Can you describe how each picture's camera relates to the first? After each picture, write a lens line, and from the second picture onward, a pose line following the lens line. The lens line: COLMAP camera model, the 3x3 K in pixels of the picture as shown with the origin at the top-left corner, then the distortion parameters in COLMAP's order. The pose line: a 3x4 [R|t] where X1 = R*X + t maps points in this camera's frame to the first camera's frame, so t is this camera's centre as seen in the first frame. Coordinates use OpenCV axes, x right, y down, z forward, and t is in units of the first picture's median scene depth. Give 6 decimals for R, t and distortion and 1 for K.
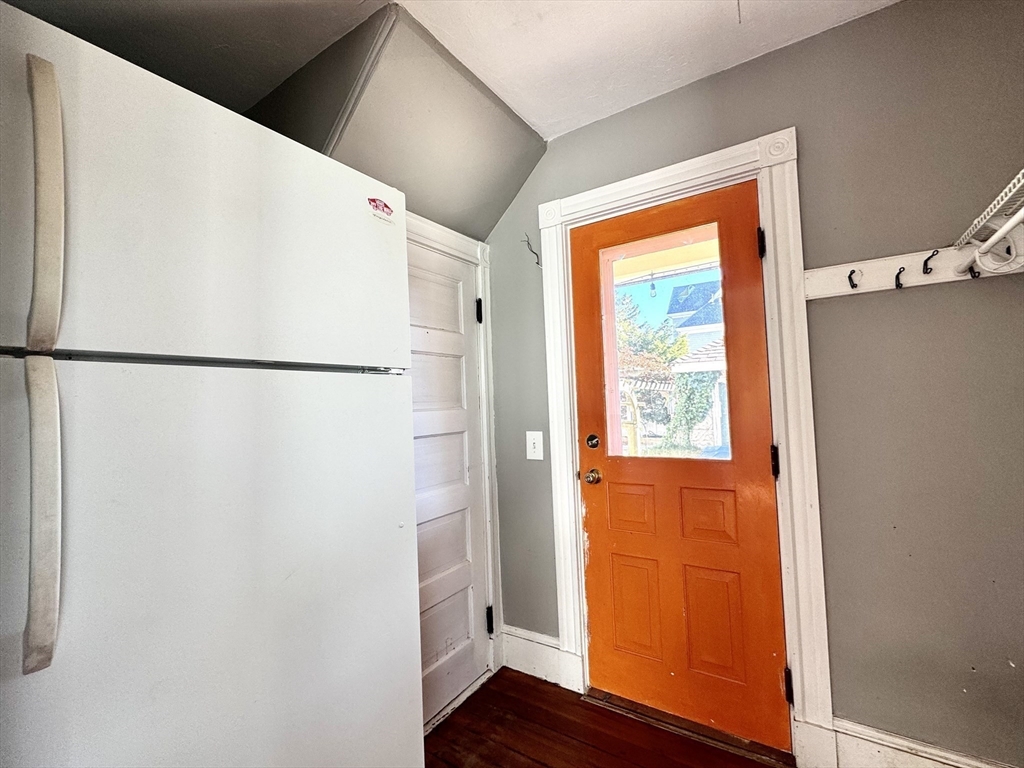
lens RADIAL K [[453.1, 0, 511.0], [0, 453.1, 388.4], [0, 0, 1]] dist [-0.001104, -0.000101]
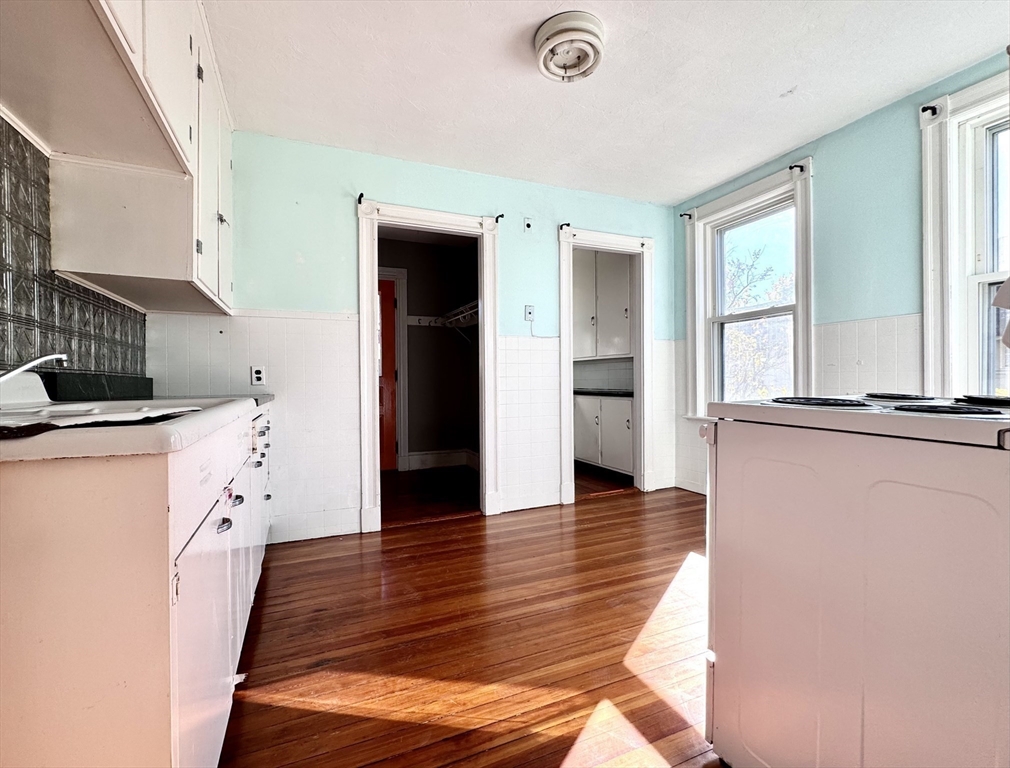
lens RADIAL K [[466.2, 0, 506.1], [0, 466.2, 381.6], [0, 0, 1]] dist [-0.002323, -0.000158]
pose [[0.535733, 0.032169, 0.843775, -1.773753], [-0.047773, 0.998828, -0.007749, 0.199865], [-0.843035, -0.036158, 0.536642, -1.391120]]
